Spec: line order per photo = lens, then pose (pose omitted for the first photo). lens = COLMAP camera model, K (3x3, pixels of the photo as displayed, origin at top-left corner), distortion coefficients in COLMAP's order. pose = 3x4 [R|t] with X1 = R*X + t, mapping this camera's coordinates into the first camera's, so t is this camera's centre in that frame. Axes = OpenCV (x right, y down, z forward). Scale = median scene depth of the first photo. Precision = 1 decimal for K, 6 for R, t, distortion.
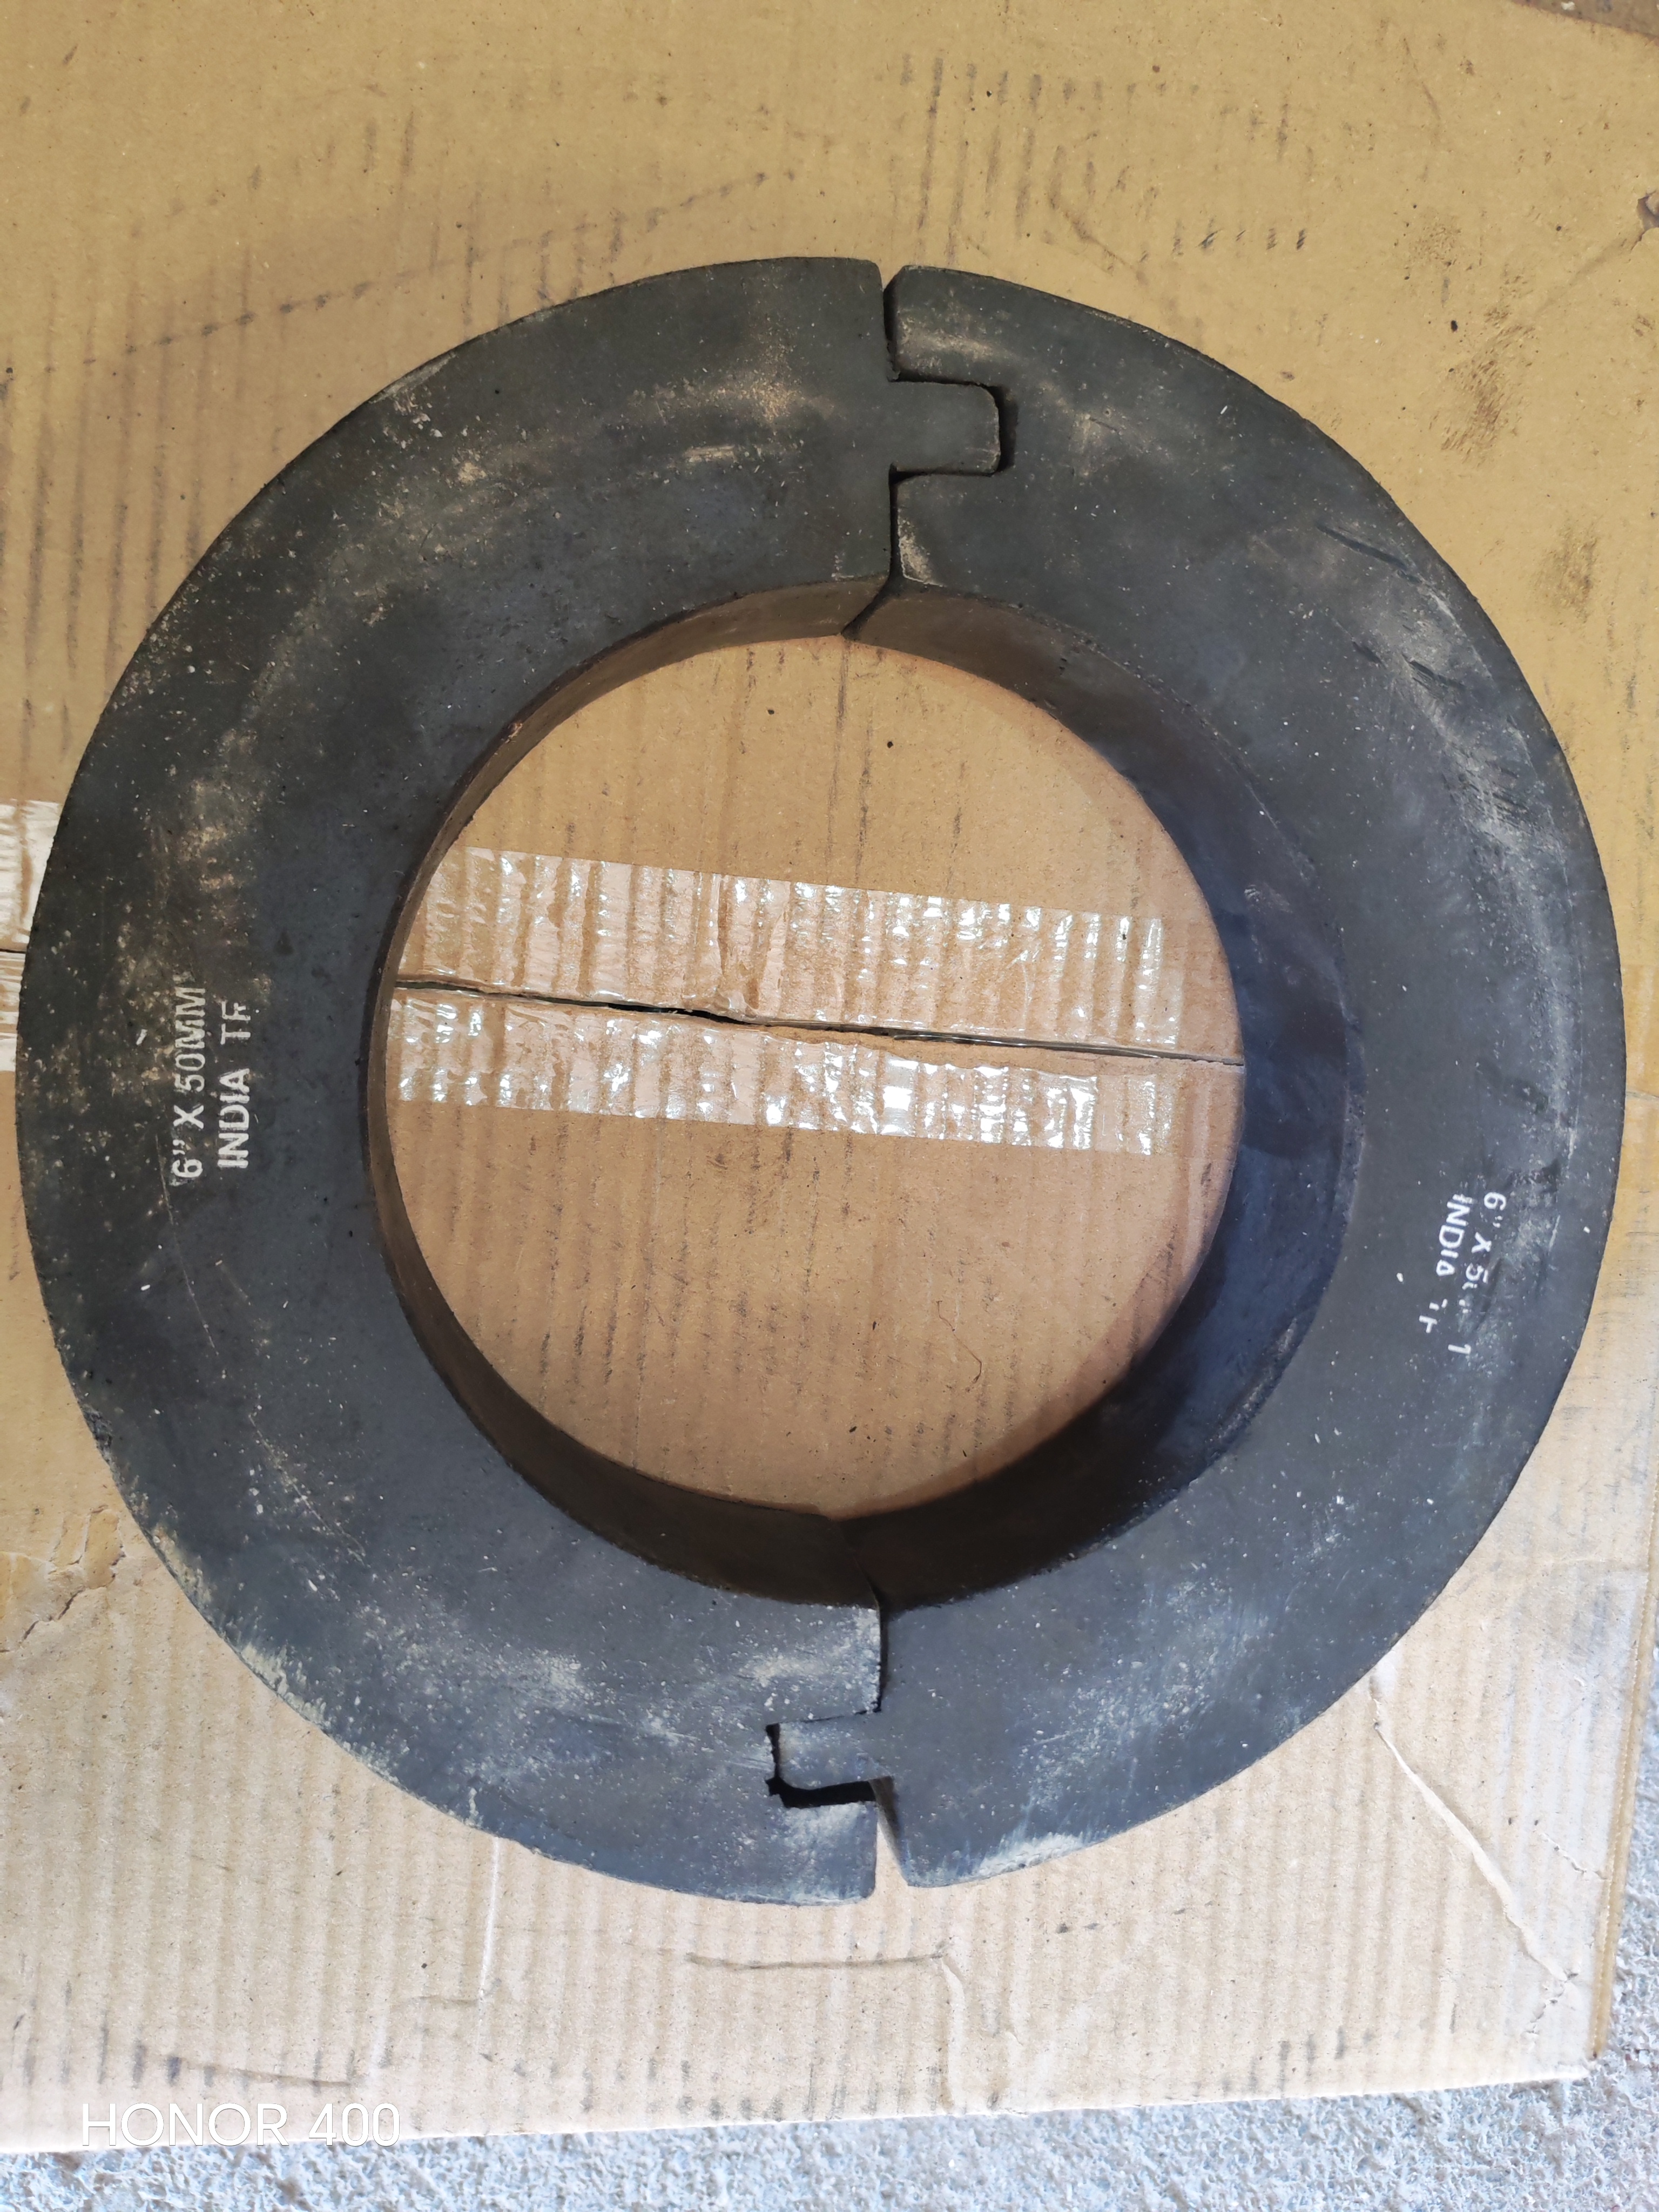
lens RADIAL K [[1765.2, 0, 840.7], [0, 1765.2, 1093.4], [0, 0, 1]] dist [0.041898, -0.075695]
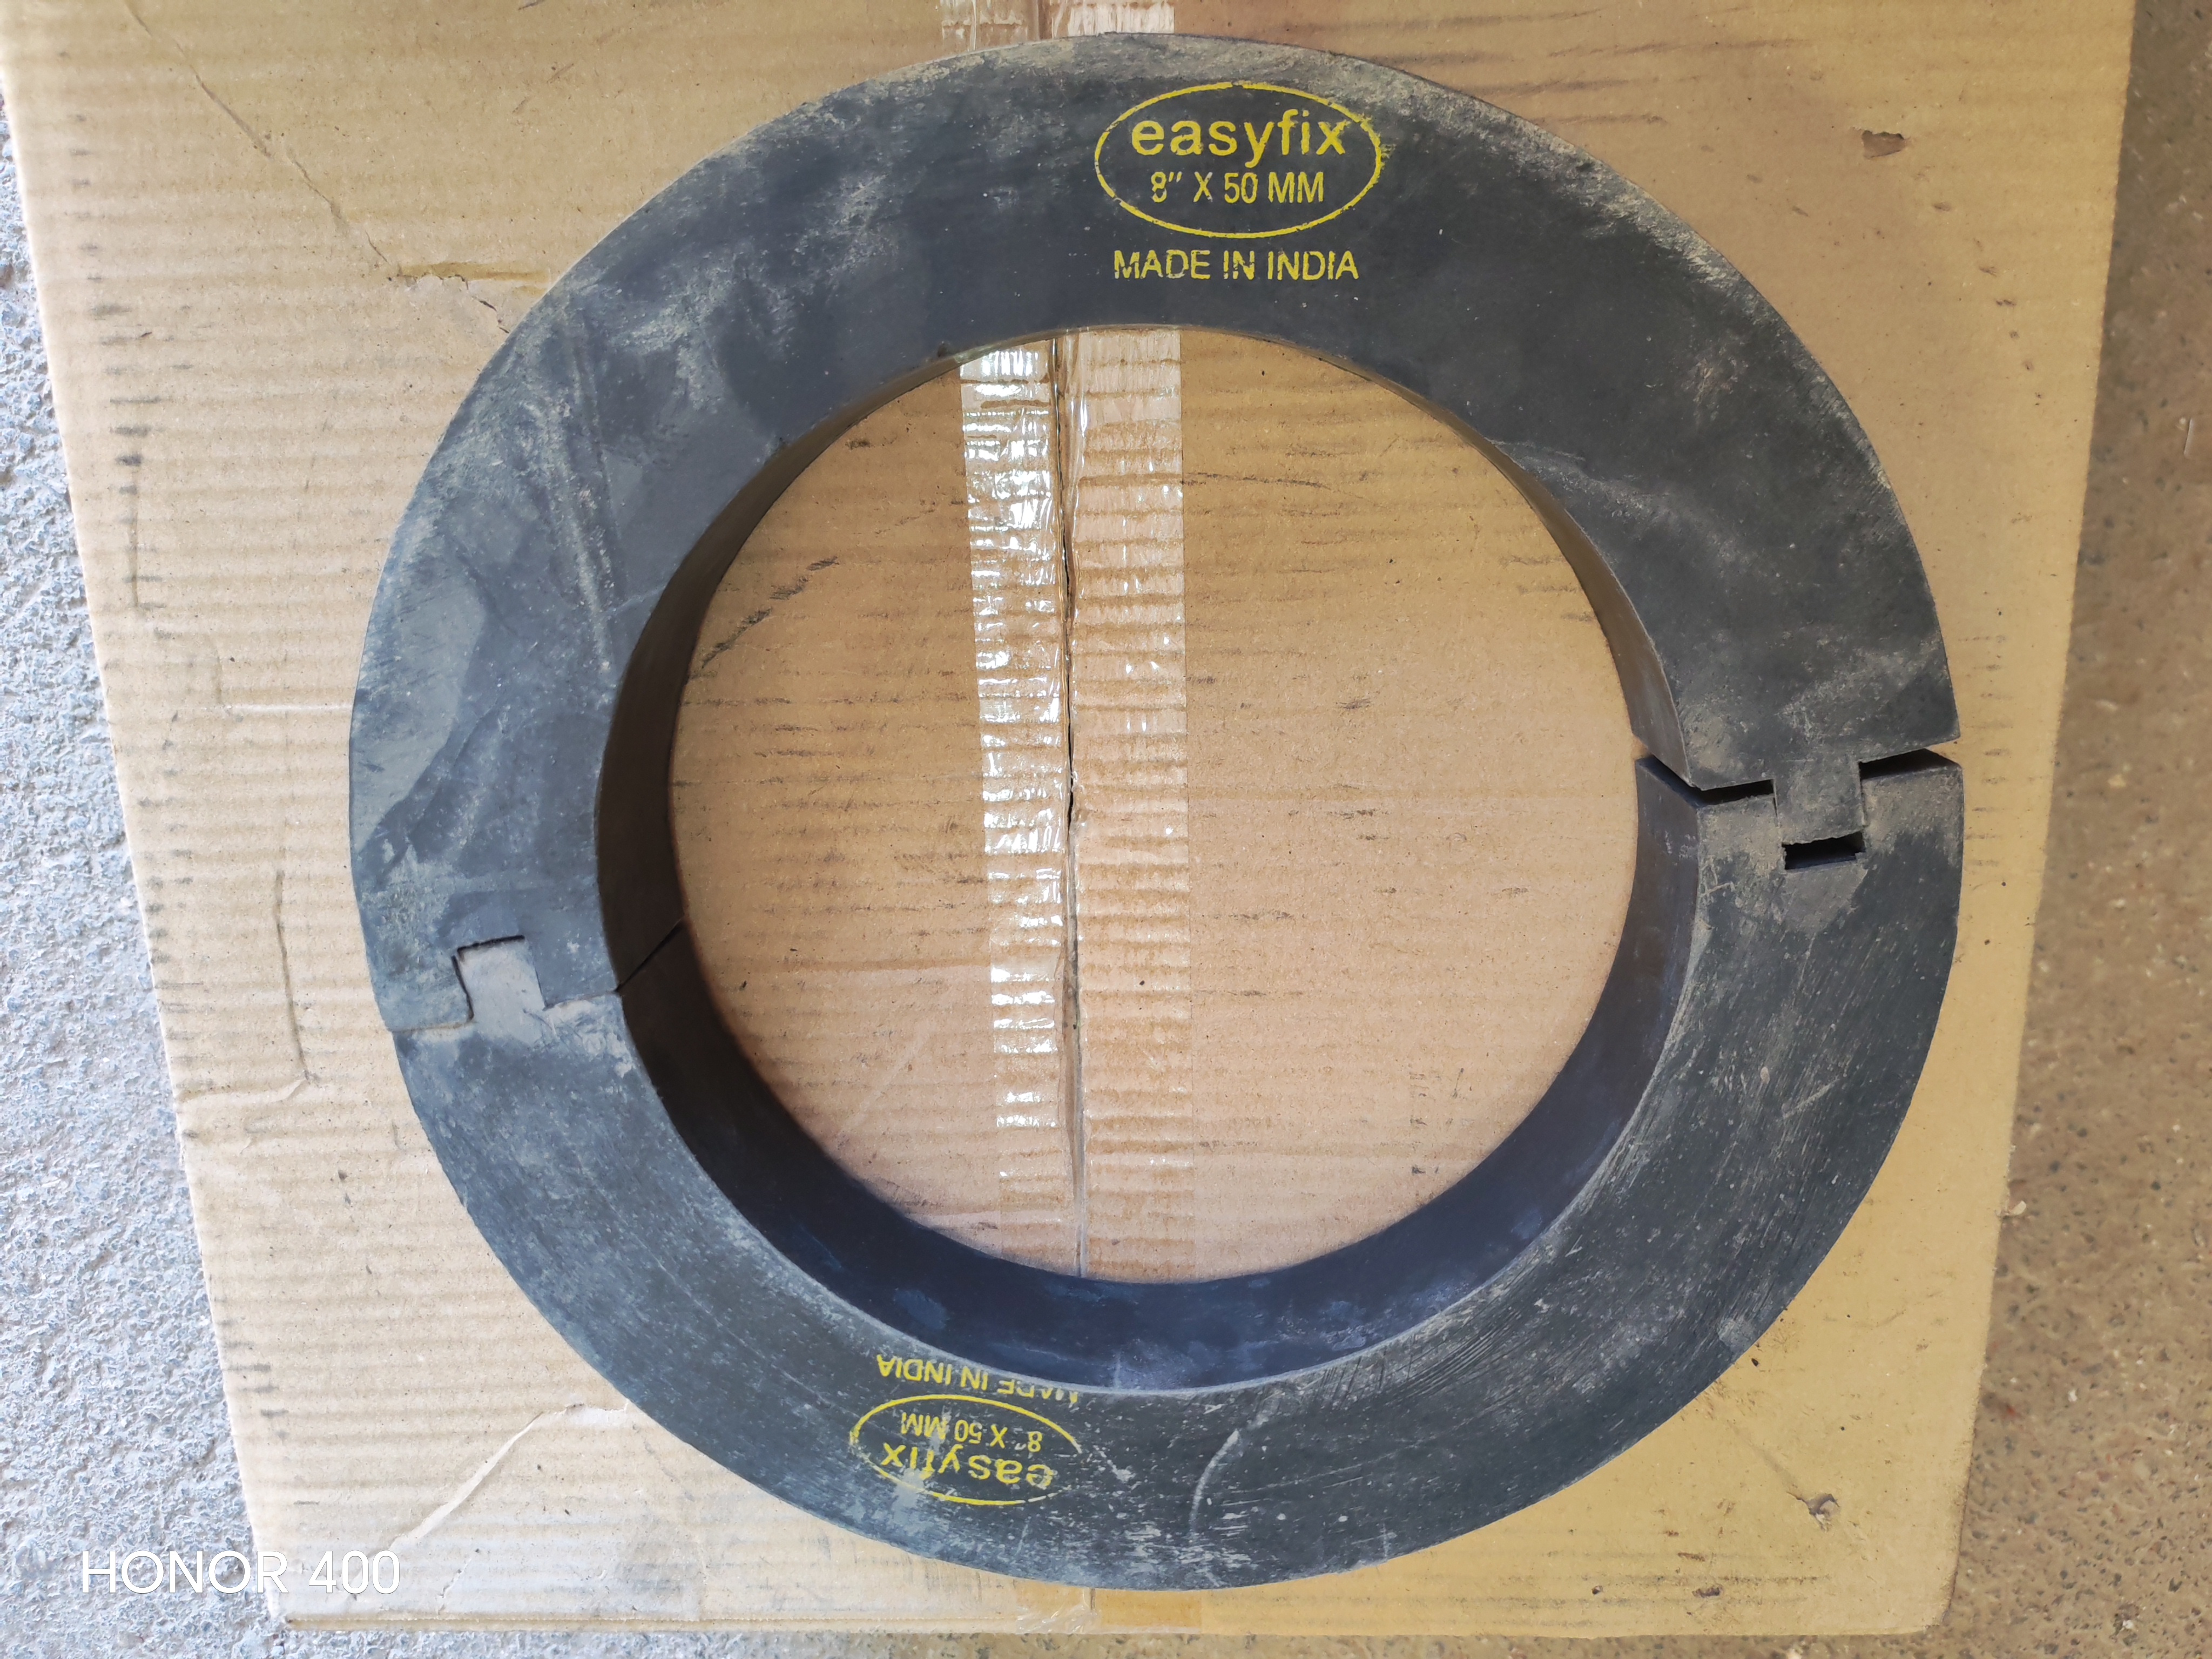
lens RADIAL K [[1749.8, 0, 1106.0], [0, 1749.8, 829.5], [0, 0, 1]] dist [0.104446, -0.165444]
pose [[0.106608, 0.993147, 0.047897, -0.112321], [-0.994299, 0.106573, 0.003287, -0.069549], [-0.001840, -0.047974, 0.998847, -0.186399]]
